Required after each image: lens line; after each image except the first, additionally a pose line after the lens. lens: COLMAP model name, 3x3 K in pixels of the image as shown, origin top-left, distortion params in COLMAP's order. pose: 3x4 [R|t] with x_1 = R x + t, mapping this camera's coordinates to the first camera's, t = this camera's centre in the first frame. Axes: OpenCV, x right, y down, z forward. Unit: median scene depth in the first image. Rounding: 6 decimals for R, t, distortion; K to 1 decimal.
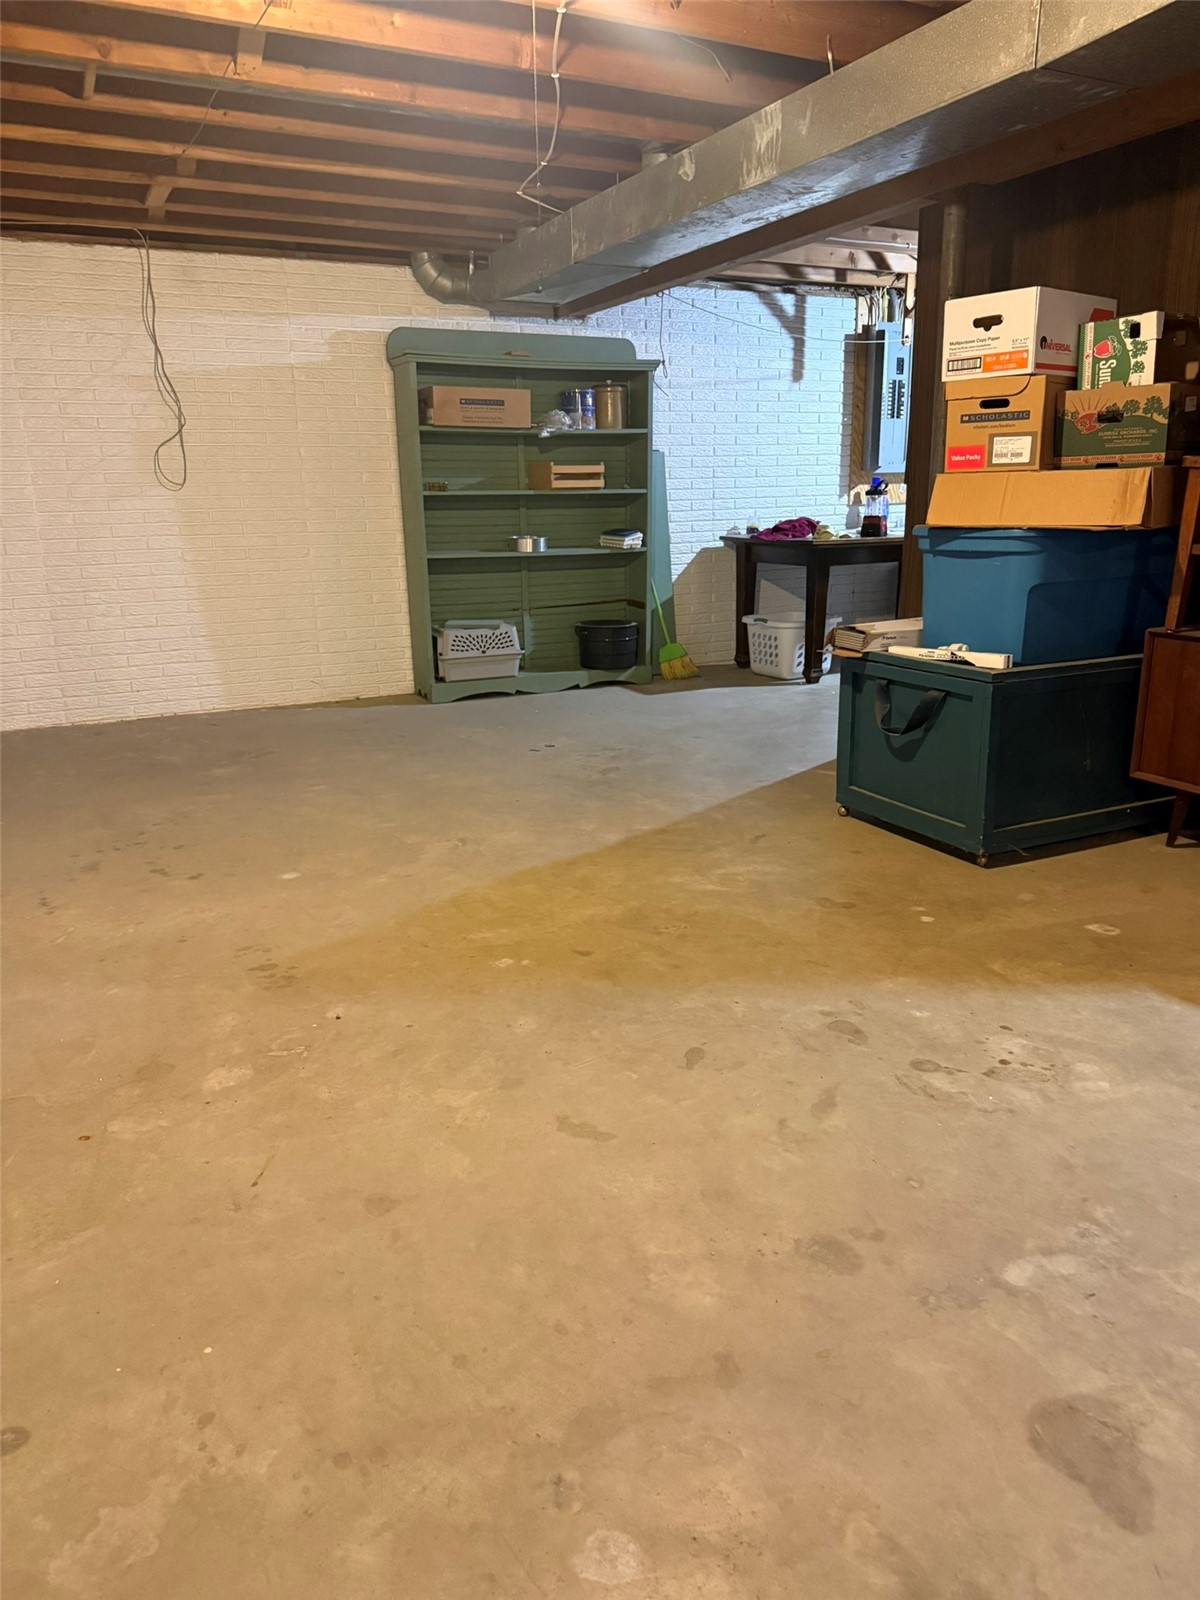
lens RADIAL K [[1135.6, 0, 601.2], [0, 1135.6, 803.3], [0, 0, 1]] dist [0.040109, -0.044041]
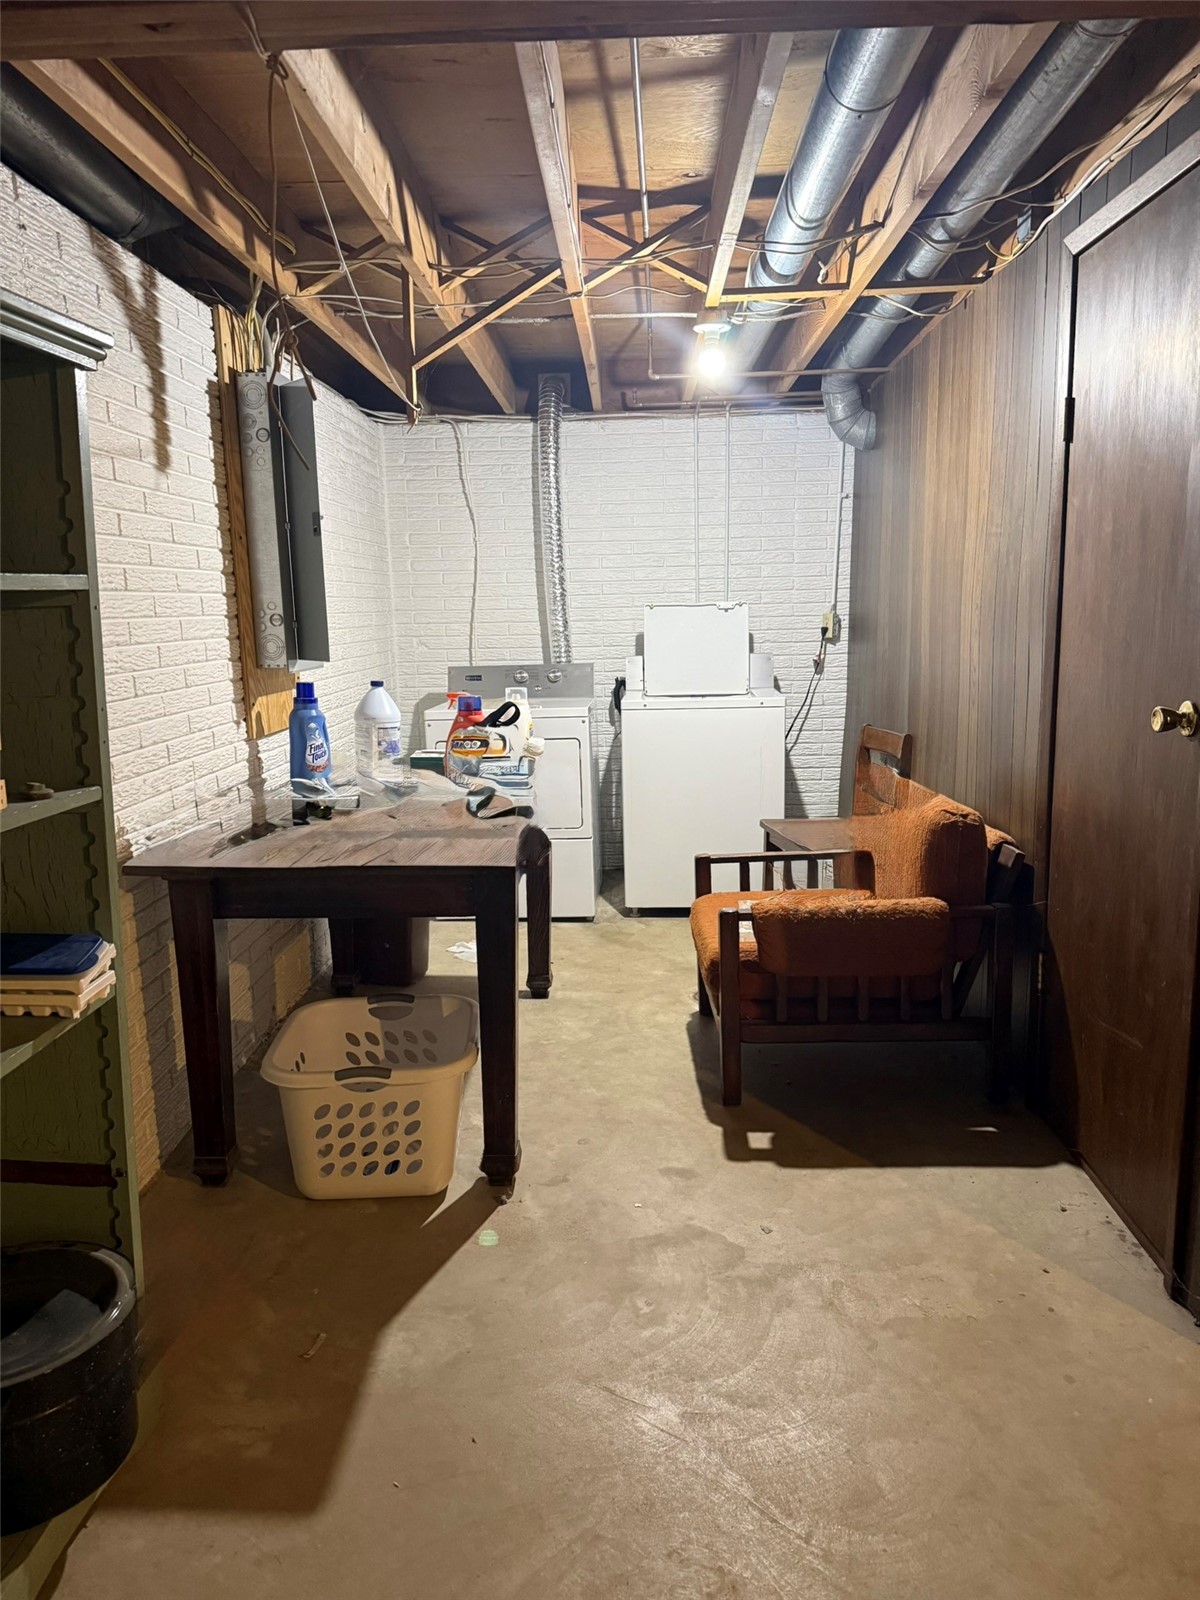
lens RADIAL K [[1135.6, 0, 601.2], [0, 1135.6, 803.3], [0, 0, 1]] dist [0.040109, -0.044041]
pose [[0.473687, -0.153149, 0.867275, -0.131788], [0.247368, 0.968257, 0.035875, -0.232506], [-0.845239, 0.197542, 0.496536, 0.697976]]
